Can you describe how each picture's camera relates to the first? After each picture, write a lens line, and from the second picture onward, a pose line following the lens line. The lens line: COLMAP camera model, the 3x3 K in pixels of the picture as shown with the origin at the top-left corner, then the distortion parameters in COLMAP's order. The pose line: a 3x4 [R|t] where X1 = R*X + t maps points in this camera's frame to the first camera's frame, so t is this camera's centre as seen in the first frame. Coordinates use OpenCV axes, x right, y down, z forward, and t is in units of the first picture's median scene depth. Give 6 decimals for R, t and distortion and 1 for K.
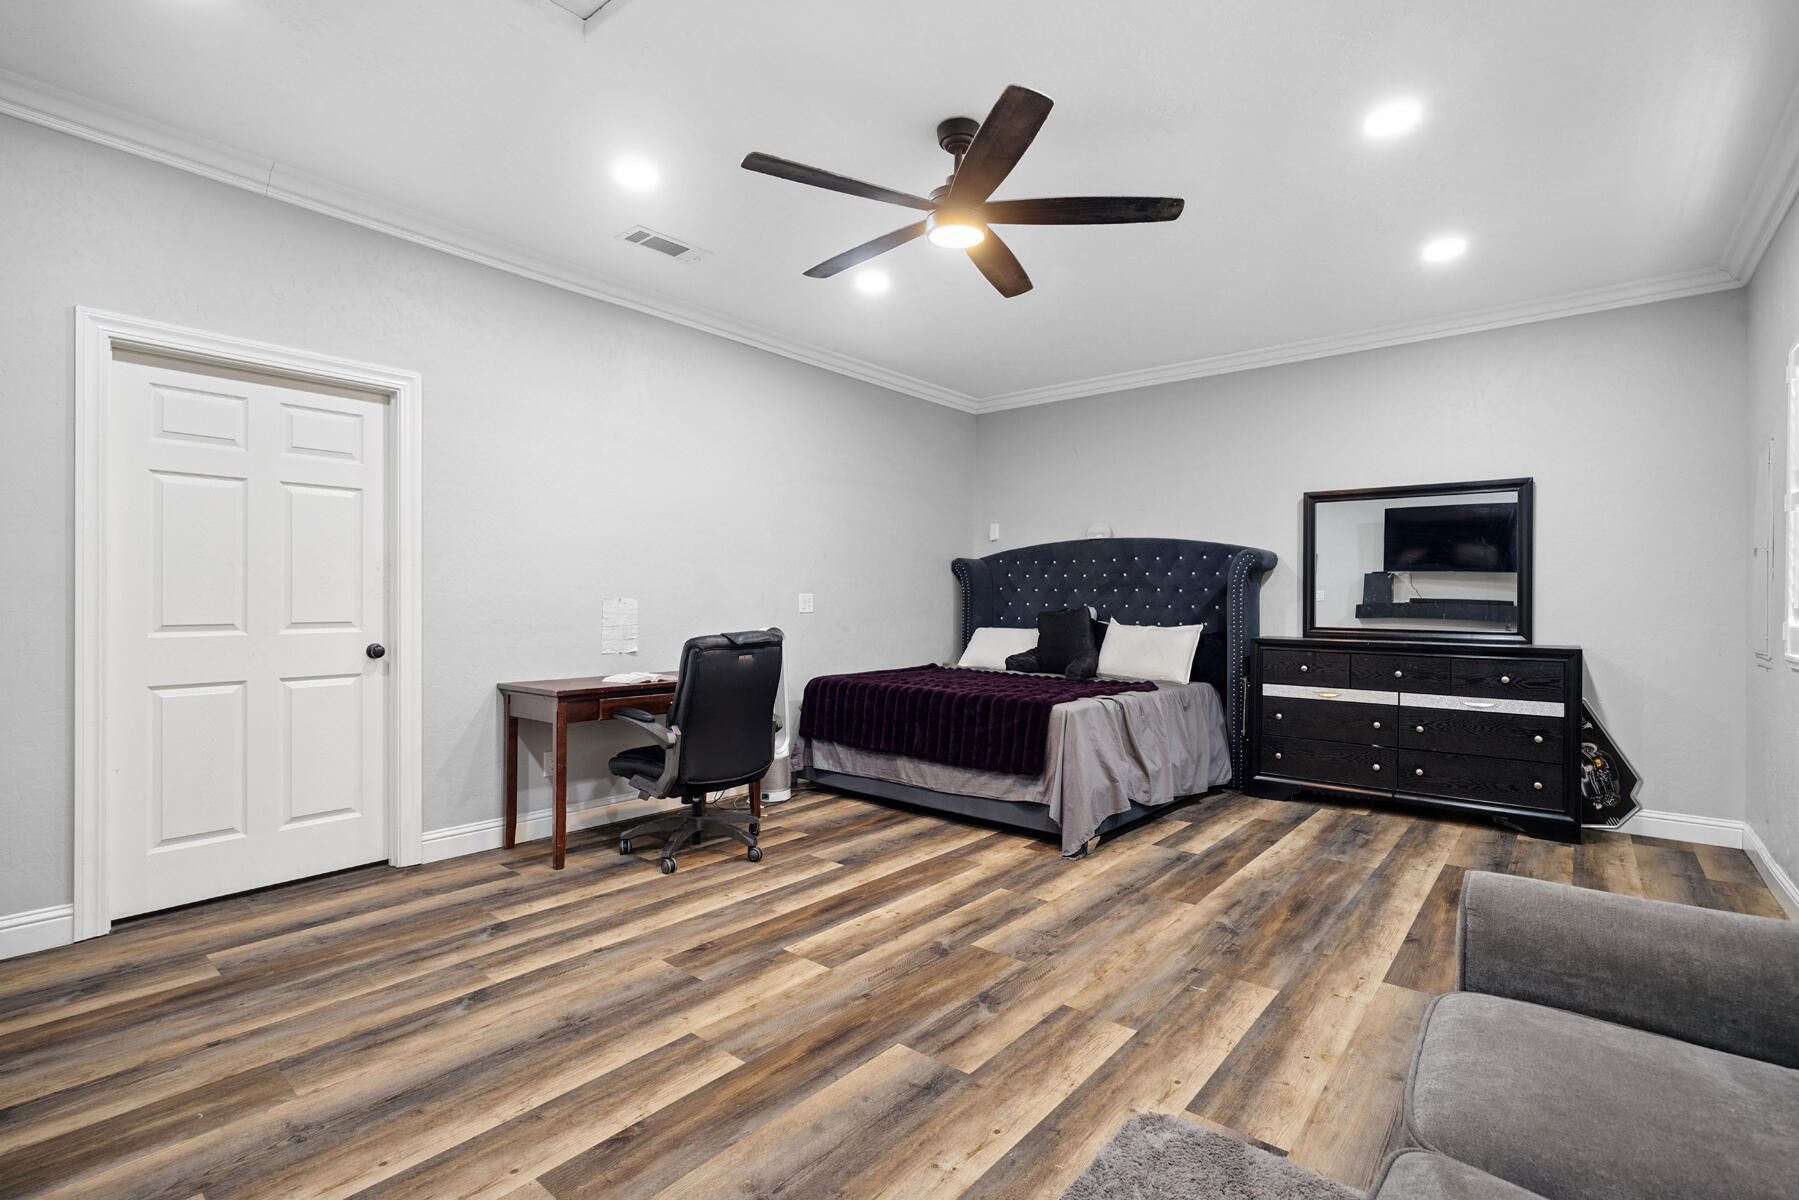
lens RADIAL K [[815.6, 0, 899.5], [0, 815.6, 600.0], [0, 0, 1]] dist [-0.014164, 0.000698]
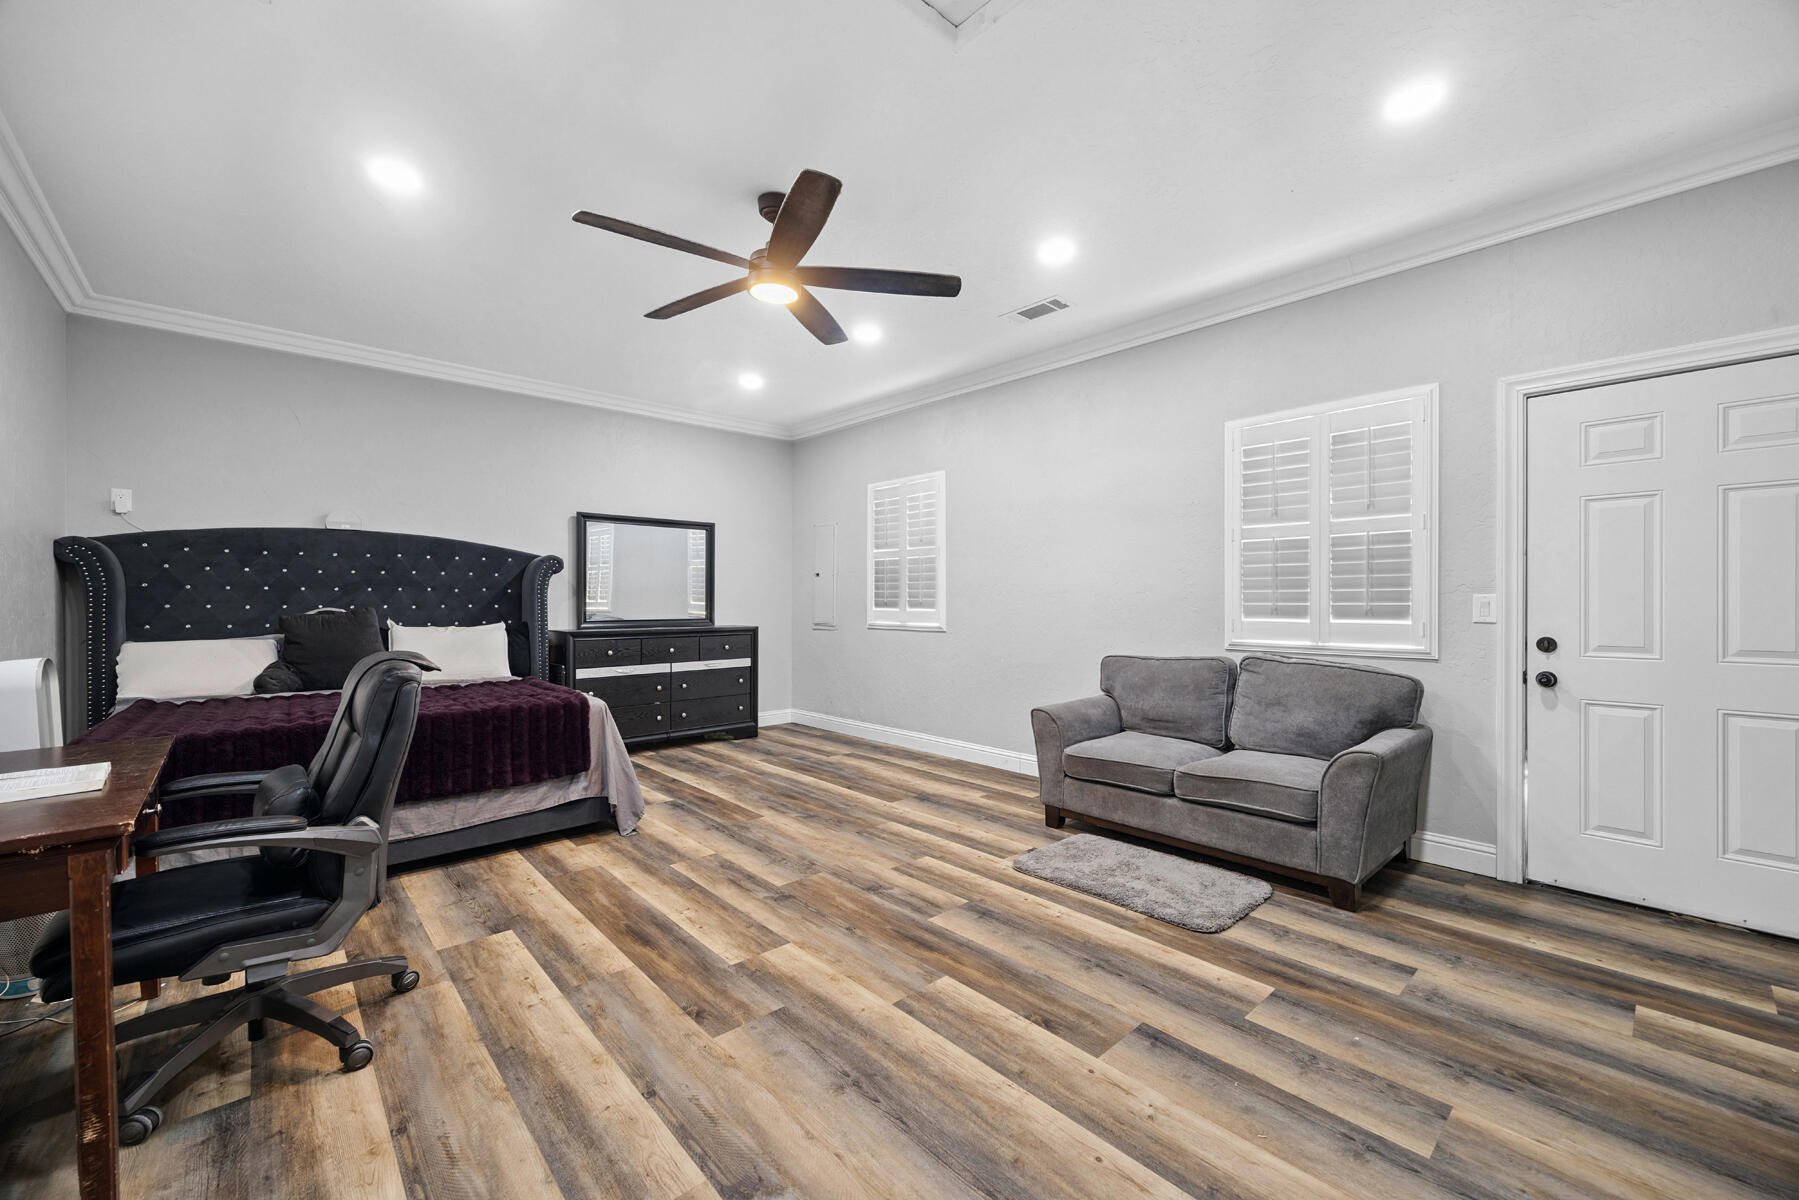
lens RADIAL K [[717.8, 0, 899.5], [0, 717.8, 600.0], [0, 0, 1]] dist [0.010097, 0.000194]
pose [[0.135874, -0.007534, 0.990697, -0.856712], [0.000192, 0.999971, 0.007578, -0.010955], [-0.990726, -0.000840, 0.135871, 0.610268]]
